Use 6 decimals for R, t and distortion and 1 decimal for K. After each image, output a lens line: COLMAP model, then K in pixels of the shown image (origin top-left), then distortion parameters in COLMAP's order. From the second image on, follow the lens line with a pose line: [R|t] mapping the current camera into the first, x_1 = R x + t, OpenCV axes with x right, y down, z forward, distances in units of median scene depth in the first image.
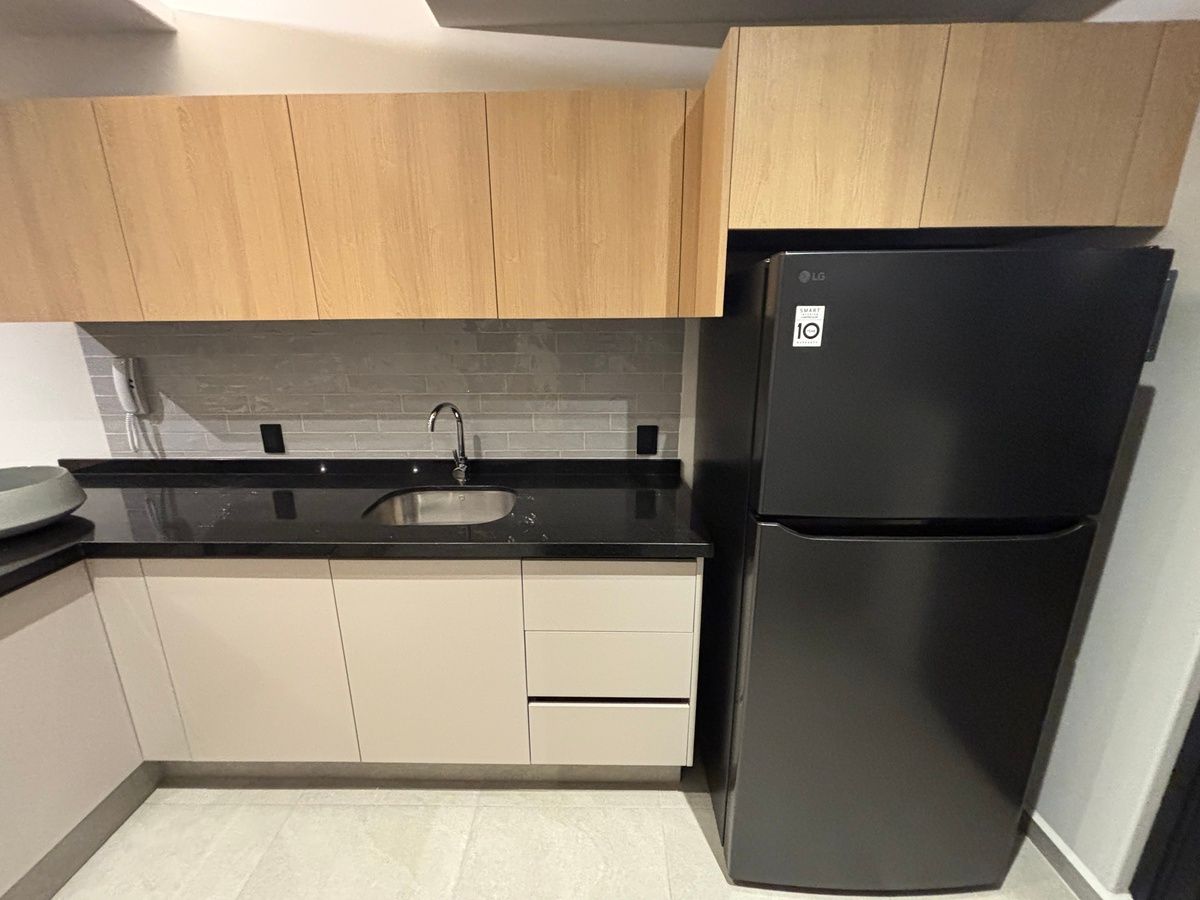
lens RADIAL K [[479.9, 0, 592.0], [0, 479.9, 447.5], [0, 0, 1]] dist [0.000696, -0.000337]
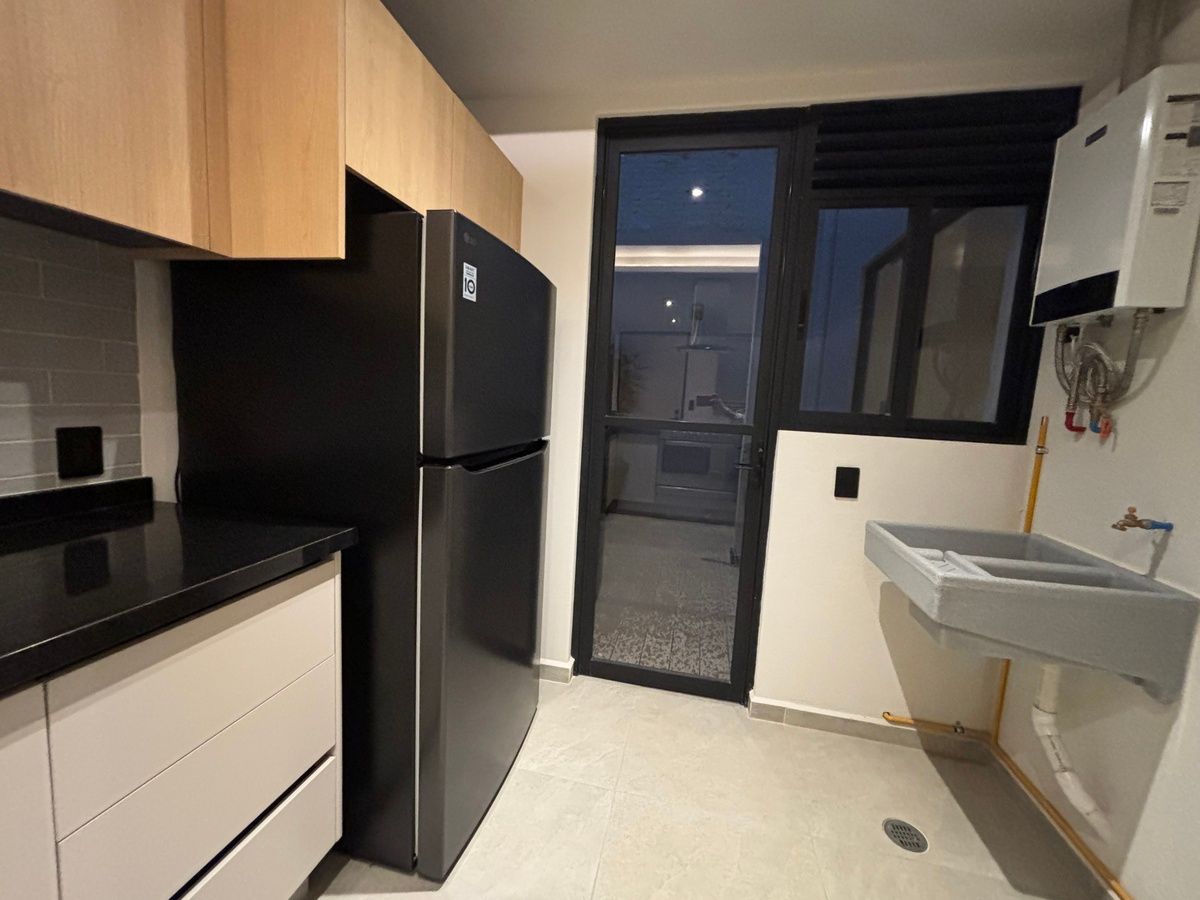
lens RADIAL K [[479.9, 0, 592.6], [0, 479.9, 442.9], [0, 0, 1]] dist [0.000696, -0.000337]
pose [[0.200255, -0.090108, 0.975591, -0.334703], [0.193046, 0.979870, 0.050878, 0.064613], [-0.960537, 0.178145, 0.213619, 0.270673]]
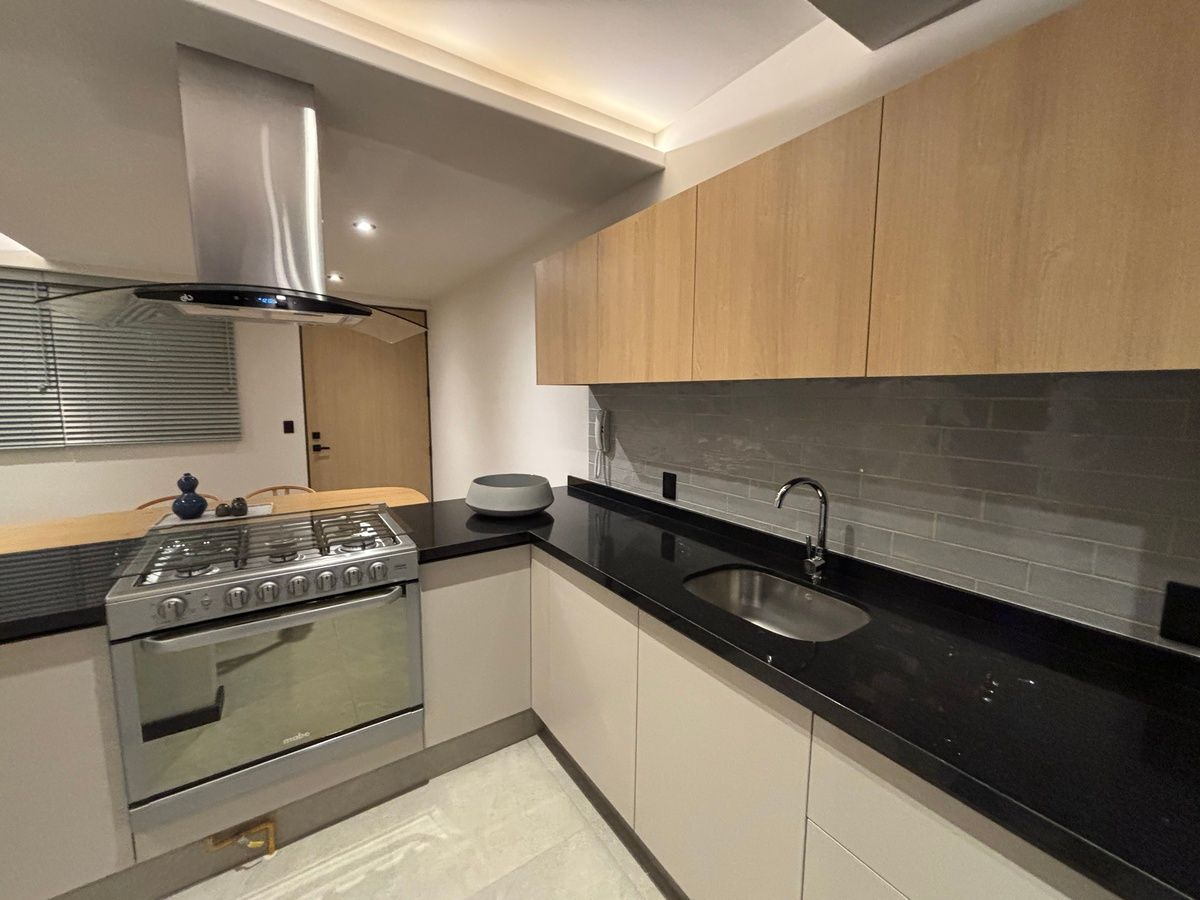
lens RADIAL K [[479.9, 0, 596.3], [0, 479.9, 447.2], [0, 0, 1]] dist [0.000696, -0.000337]
pose [[0.572025, 0.102475, -0.813810, 0.147302], [-0.216078, 0.975946, -0.028989, -0.038673], [0.791263, 0.192429, 0.580408, 0.200583]]
